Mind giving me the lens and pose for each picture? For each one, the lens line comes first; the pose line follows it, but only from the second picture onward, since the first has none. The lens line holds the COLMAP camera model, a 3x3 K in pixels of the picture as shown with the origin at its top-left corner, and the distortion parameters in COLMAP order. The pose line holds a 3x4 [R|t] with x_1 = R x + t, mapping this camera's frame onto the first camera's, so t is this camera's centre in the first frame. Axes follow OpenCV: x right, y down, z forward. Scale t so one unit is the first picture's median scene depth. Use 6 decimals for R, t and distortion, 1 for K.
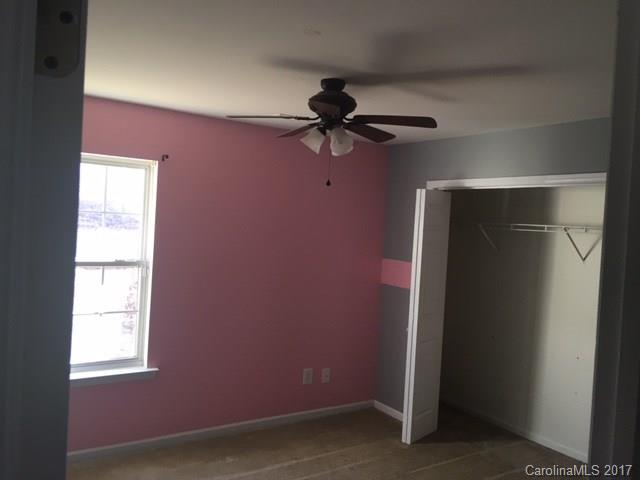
lens RADIAL K [[543.0, 0, 320.9], [0, 543.0, 229.3], [0, 0, 1]] dist [0.044375, -0.006021]
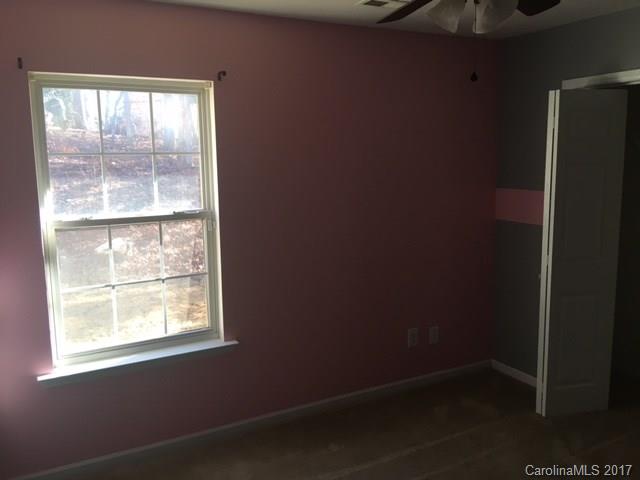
lens RADIAL K [[543.0, 0, 320.9], [0, 543.0, 229.3], [0, 0, 1]] dist [0.044375, -0.006021]
pose [[0.992795, -0.059844, -0.103809, -0.074965], [0.071512, 0.991065, 0.112592, 0.005920], [0.096143, -0.119205, 0.988204, 0.214149]]
